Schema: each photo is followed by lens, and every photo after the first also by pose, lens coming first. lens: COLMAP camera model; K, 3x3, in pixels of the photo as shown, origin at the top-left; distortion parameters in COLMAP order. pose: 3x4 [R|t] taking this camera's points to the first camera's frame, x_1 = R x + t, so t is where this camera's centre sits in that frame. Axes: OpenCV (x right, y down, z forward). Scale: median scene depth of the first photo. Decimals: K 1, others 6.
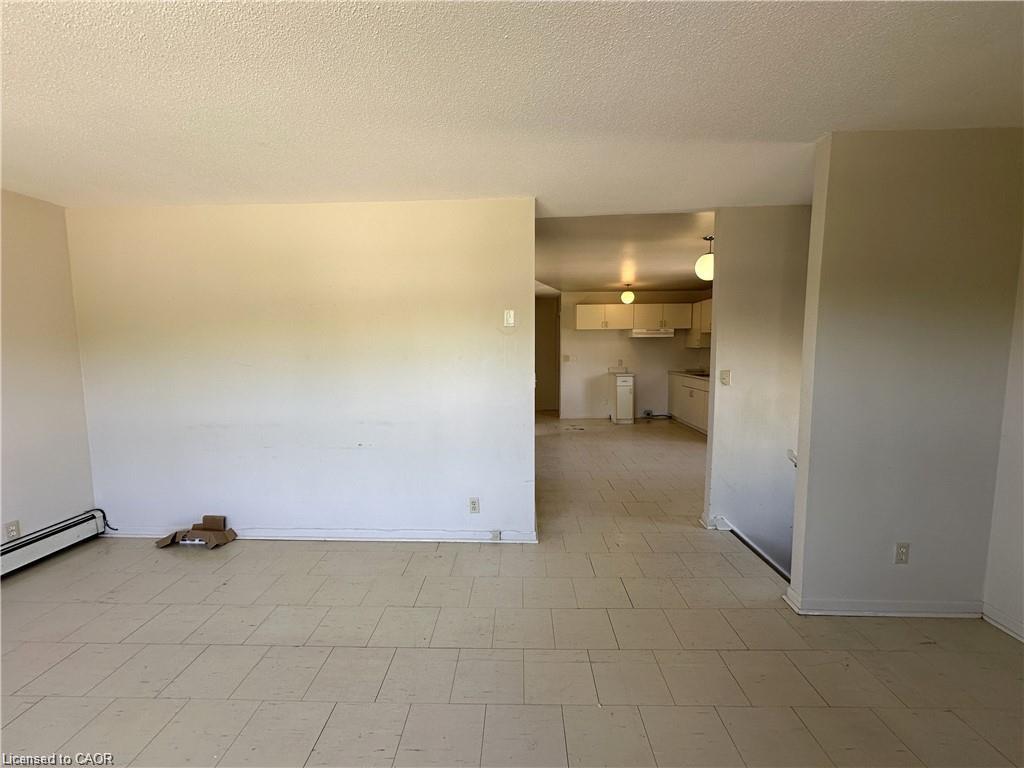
lens RADIAL K [[411.7, 0, 512.0], [0, 411.7, 384.0], [0, 0, 1]] dist [-0.001646, -0.000180]
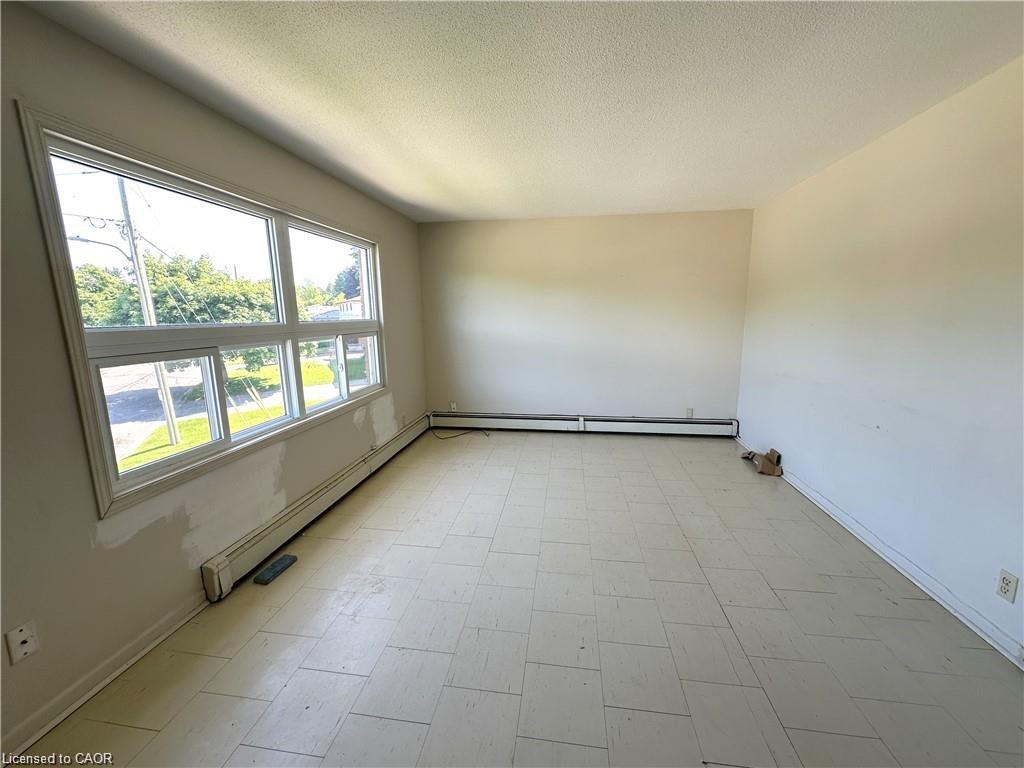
lens RADIAL K [[409.1, 0, 513.5], [0, 409.1, 382.2], [0, 0, 1]] dist [-0.001064, -0.000133]
pose [[-0.111472, 0.173933, -0.978428, 0.204179], [-0.083899, 0.979402, 0.183665, -0.011807], [0.990220, 0.102562, -0.094583, 0.144598]]
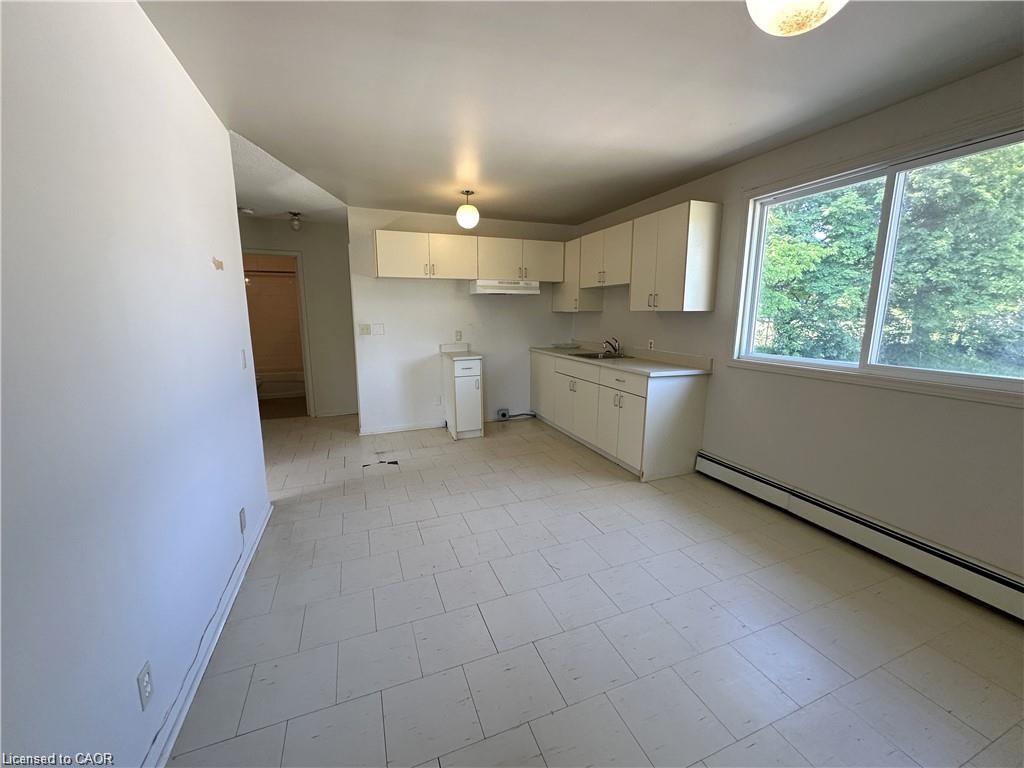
lens RADIAL K [[409.1, 0, 513.5], [0, 409.1, 382.2], [0, 0, 1]] dist [-0.001064, -0.000133]
pose [[0.922950, -0.057286, 0.380634, 0.108832], [0.027624, 0.996171, 0.082944, -0.033113], [-0.383928, -0.066038, 0.920998, 0.426252]]
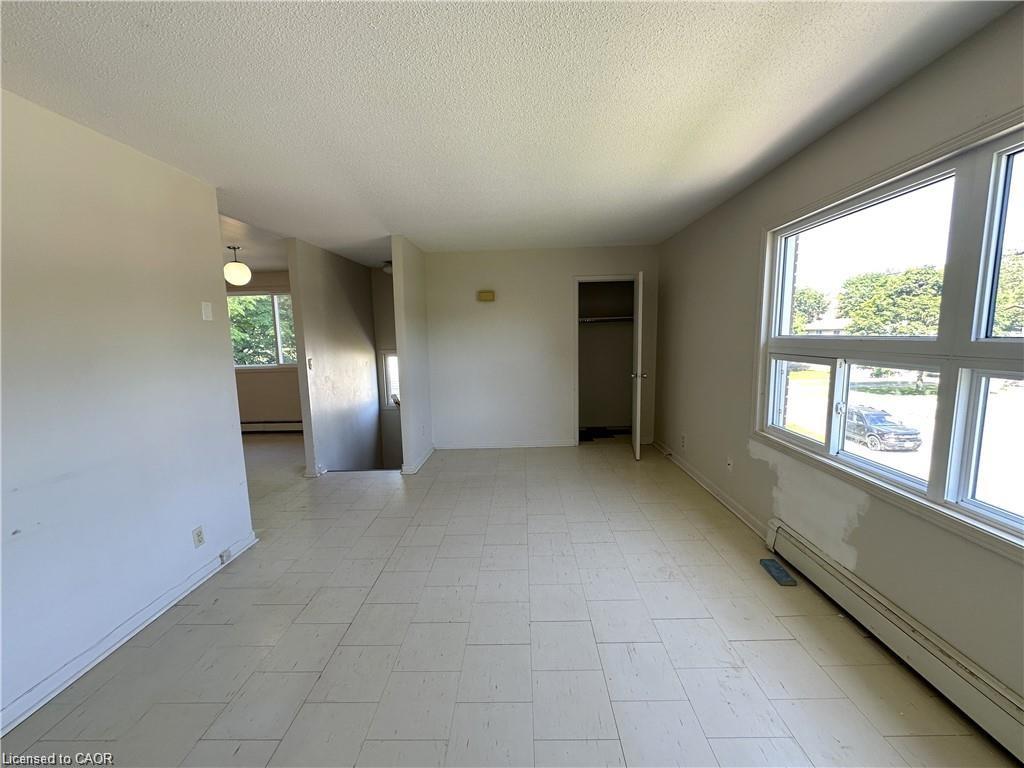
lens RADIAL K [[409.1, 0, 513.5], [0, 409.1, 382.2], [0, 0, 1]] dist [-0.001064, -0.000133]
pose [[-0.002898, -0.114114, 0.993463, -0.361289], [0.123270, 0.985850, 0.113599, -0.010756], [-0.992369, 0.122794, 0.011210, 0.136049]]
